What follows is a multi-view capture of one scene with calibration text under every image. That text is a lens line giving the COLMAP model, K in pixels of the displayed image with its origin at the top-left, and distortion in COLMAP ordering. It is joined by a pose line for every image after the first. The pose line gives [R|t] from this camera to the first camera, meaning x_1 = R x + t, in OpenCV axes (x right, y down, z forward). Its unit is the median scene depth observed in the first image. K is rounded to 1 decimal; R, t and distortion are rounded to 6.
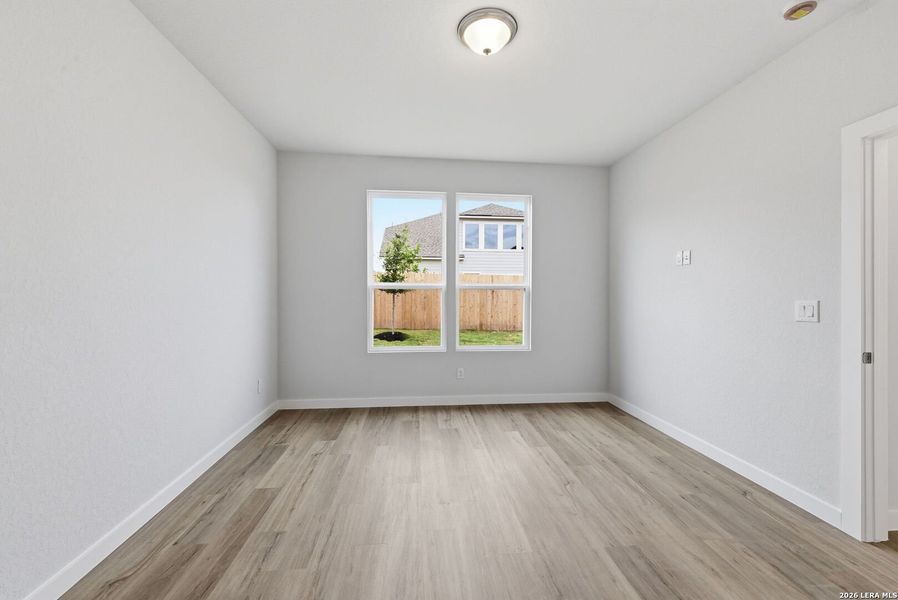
lens RADIAL K [[375.7, 0, 454.3], [0, 375.7, 295.2], [0, 0, 1]] dist [0.001617, -0.001391]
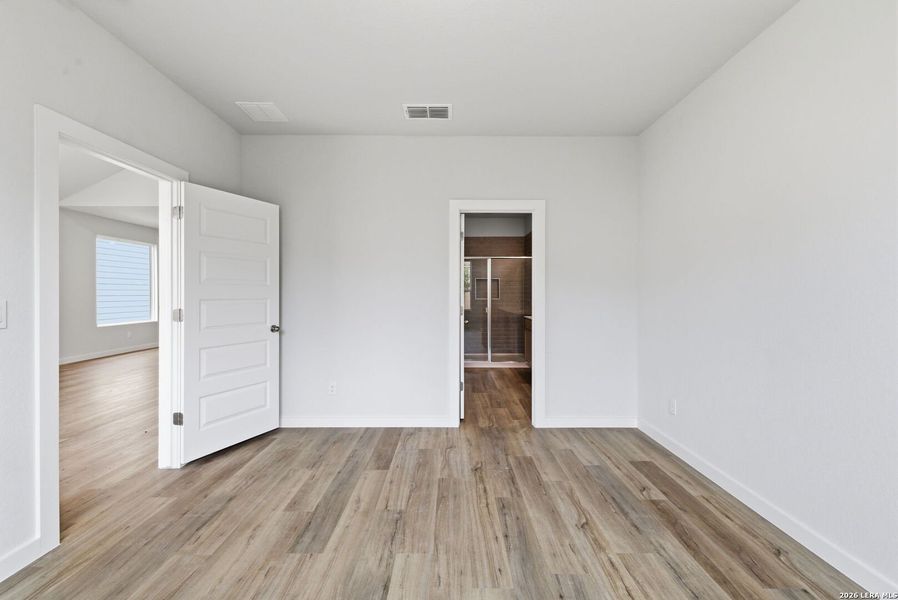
lens RADIAL K [[375.7, 0, 448.6], [0, 375.7, 295.6], [0, 0, 1]] dist [0.001617, -0.001391]
pose [[-0.994052, -0.005599, 0.108758, -0.017158], [-0.004584, 0.999944, 0.009587, -0.005274], [-0.108805, 0.009031, -0.994022, 1.065852]]
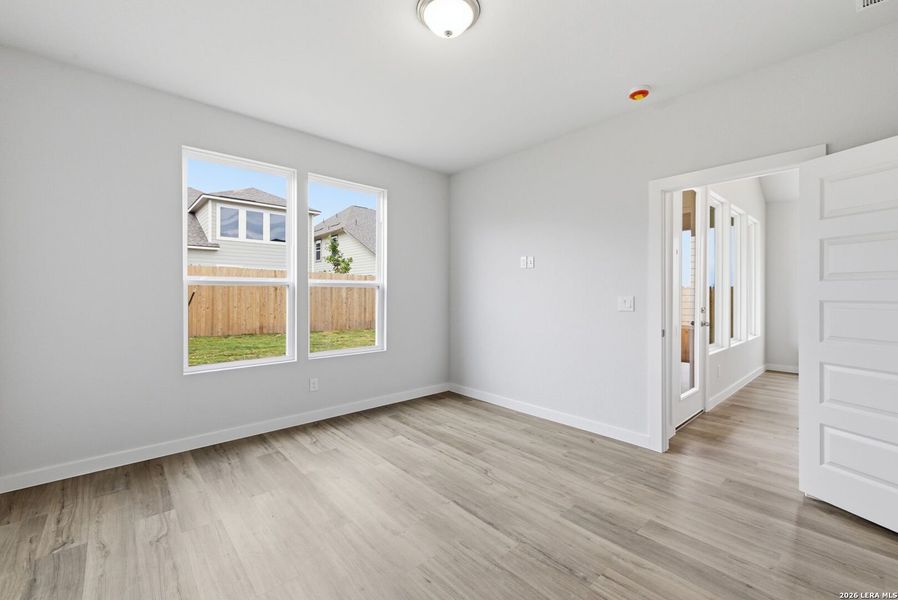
lens RADIAL K [[375.7, 0, 456.7], [0, 375.7, 294.6], [0, 0, 1]] dist [0.001617, -0.001391]
pose [[0.805964, -0.006110, 0.591933, -0.287527], [0.002812, 0.999975, 0.006494, -0.002763], [-0.591957, -0.003569, 0.805961, 0.148728]]
